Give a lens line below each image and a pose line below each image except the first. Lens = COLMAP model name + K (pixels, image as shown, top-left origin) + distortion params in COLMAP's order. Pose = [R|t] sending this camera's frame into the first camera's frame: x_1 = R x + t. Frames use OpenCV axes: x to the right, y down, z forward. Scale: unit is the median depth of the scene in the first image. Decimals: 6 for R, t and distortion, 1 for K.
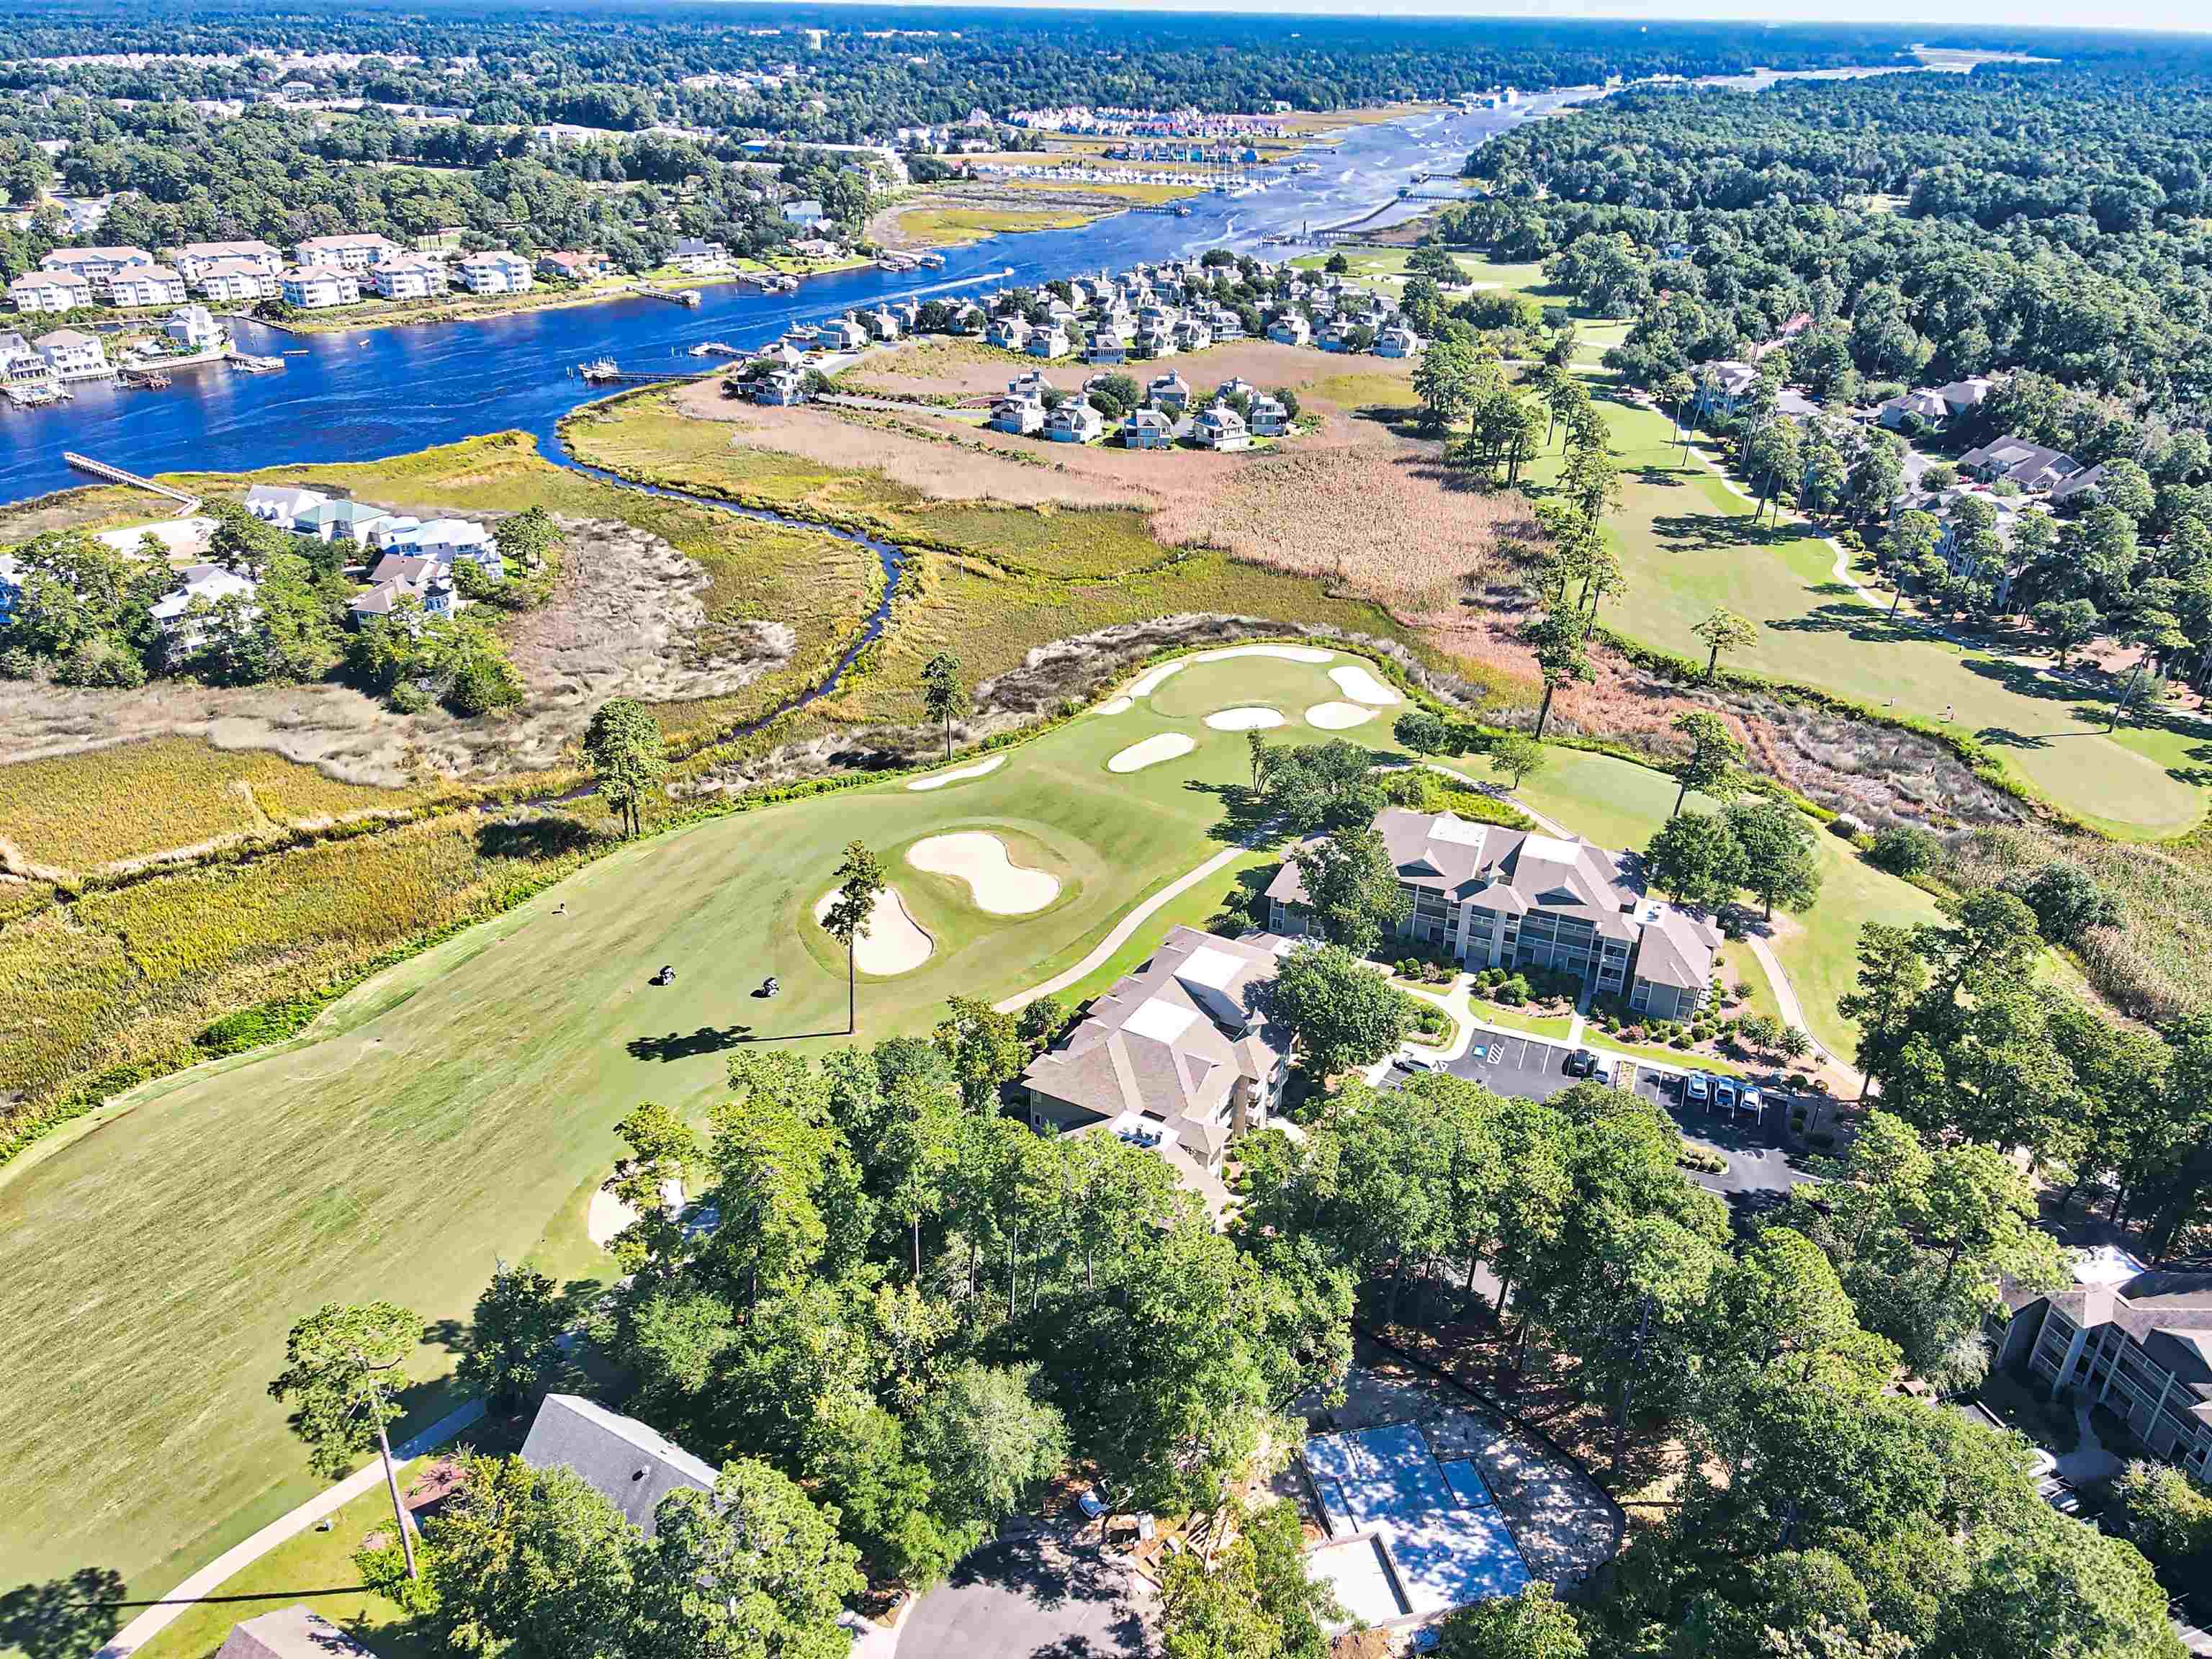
lens RADIAL K [[1614.8, 0, 1109.6], [0, 1614.8, 827.1], [0, 0, 1]] dist [0.000772, 0.031574]
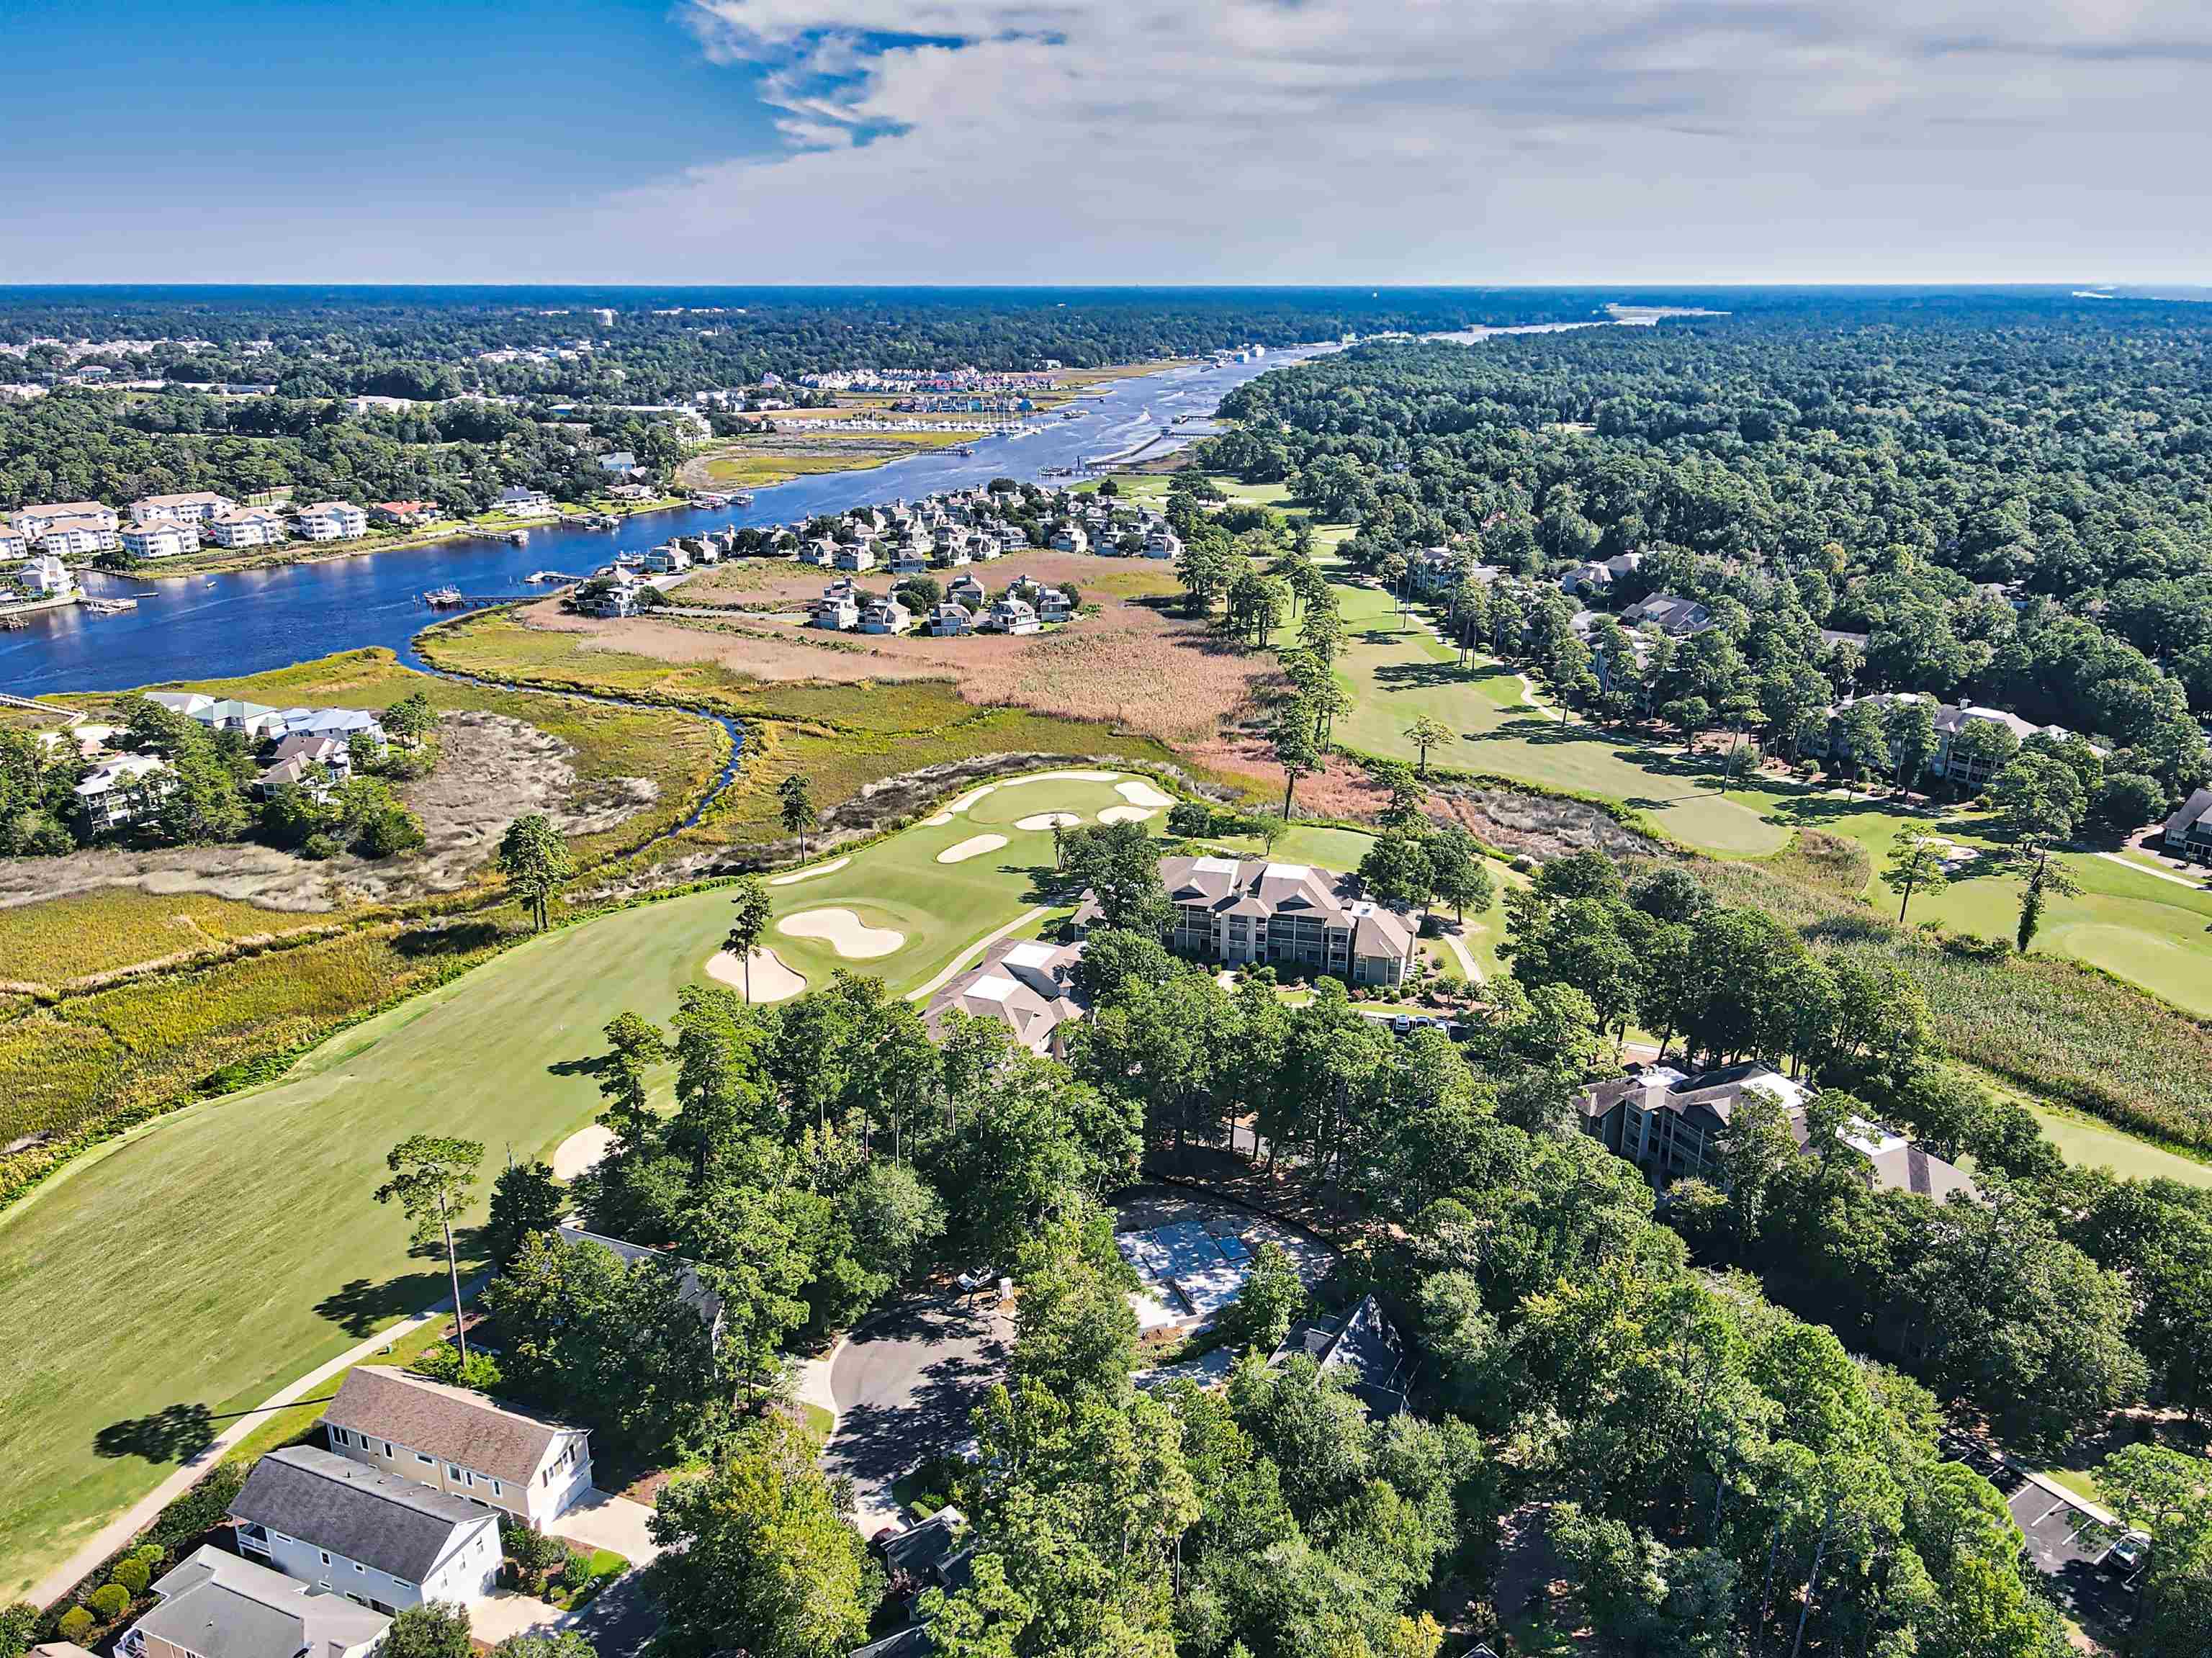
lens RADIAL K [[1620.0, 0, 1109.1], [0, 1620.0, 814.8], [0, 0, 1]] dist [-0.014316, 0.063703]
pose [[0.991299, -0.058225, 0.118055, -0.009096], [0.075328, 0.986409, -0.146026, 0.072086], [-0.107948, 0.153649, 0.982211, -0.130123]]
